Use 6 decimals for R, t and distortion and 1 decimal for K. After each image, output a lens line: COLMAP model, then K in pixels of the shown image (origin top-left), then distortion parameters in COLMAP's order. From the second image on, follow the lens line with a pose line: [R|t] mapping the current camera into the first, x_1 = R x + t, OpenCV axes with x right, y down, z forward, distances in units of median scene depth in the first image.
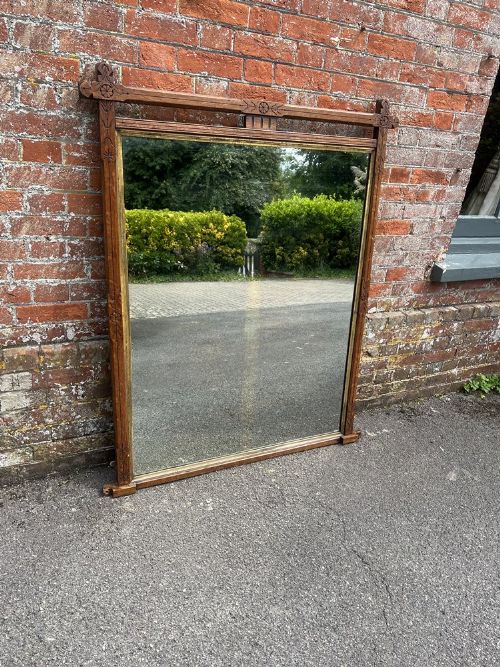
lens RADIAL K [[494.1, 0, 252.8], [0, 494.1, 336.0], [0, 0, 1]] dist [0.026674, -0.039469]
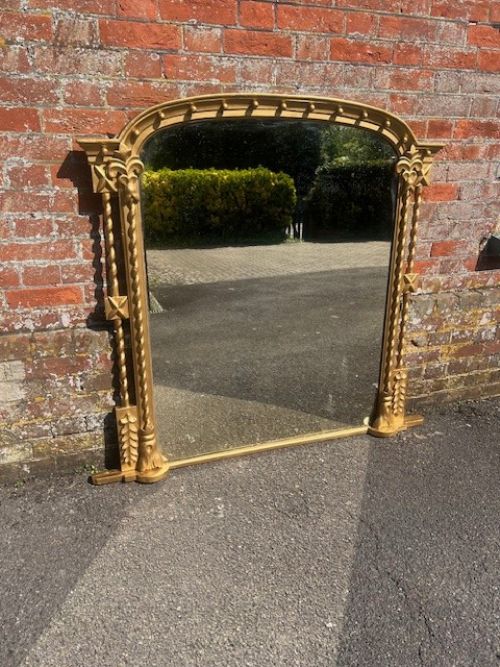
lens RADIAL K [[494.1, 0, 245.3], [0, 494.1, 335.3], [0, 0, 1]] dist [0.026674, -0.039469]
pose [[0.986569, -0.025660, -0.161319, 0.110829], [0.020708, 0.999264, -0.032306, 0.059071], [0.162029, 0.028531, 0.986373, 0.133138]]
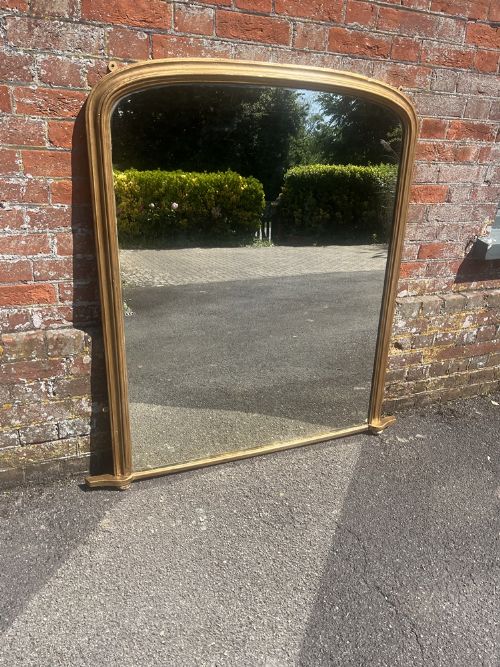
lens RADIAL K [[494.1, 0, 251.5], [0, 494.1, 333.6], [0, 0, 1]] dist [0.026674, -0.039469]
pose [[0.996902, -0.006178, -0.078415, 0.064721], [0.005965, 0.999978, -0.002948, 0.022084], [0.078431, 0.002471, 0.996916, 0.173295]]
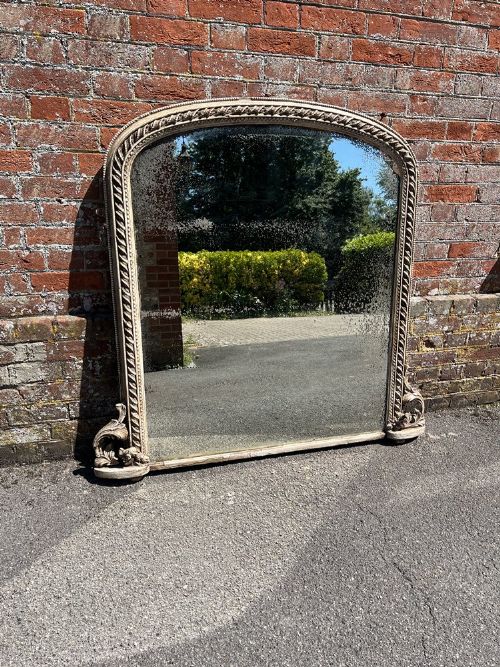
lens RADIAL K [[494.1, 0, 254.3], [0, 494.1, 336.1], [0, 0, 1]] dist [0.026674, -0.039469]
pose [[0.981904, 0.001612, -0.189370, 0.127235], [-0.013036, 0.998167, -0.059097, 0.104916], [0.188928, 0.060497, 0.980126, 0.120234]]
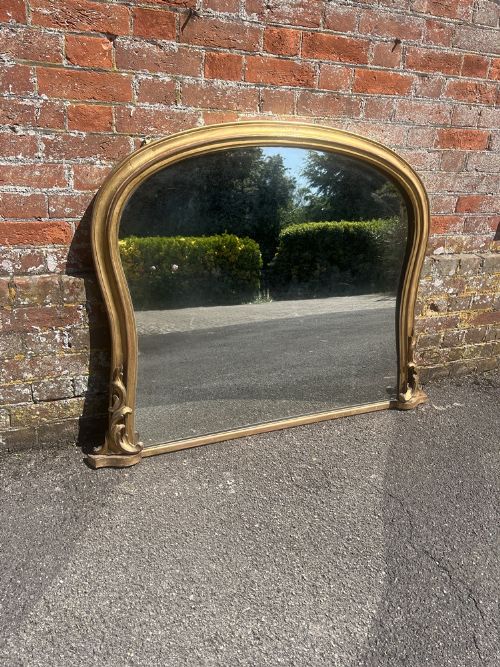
lens RADIAL K [[494.1, 0, 253.8], [0, 494.1, 335.6], [0, 0, 1]] dist [0.026674, -0.039469]
pose [[0.996084, -0.010353, -0.087807, 0.018808], [0.009133, 0.999856, -0.014285, 0.120524], [0.087942, 0.013427, 0.996035, 0.239120]]
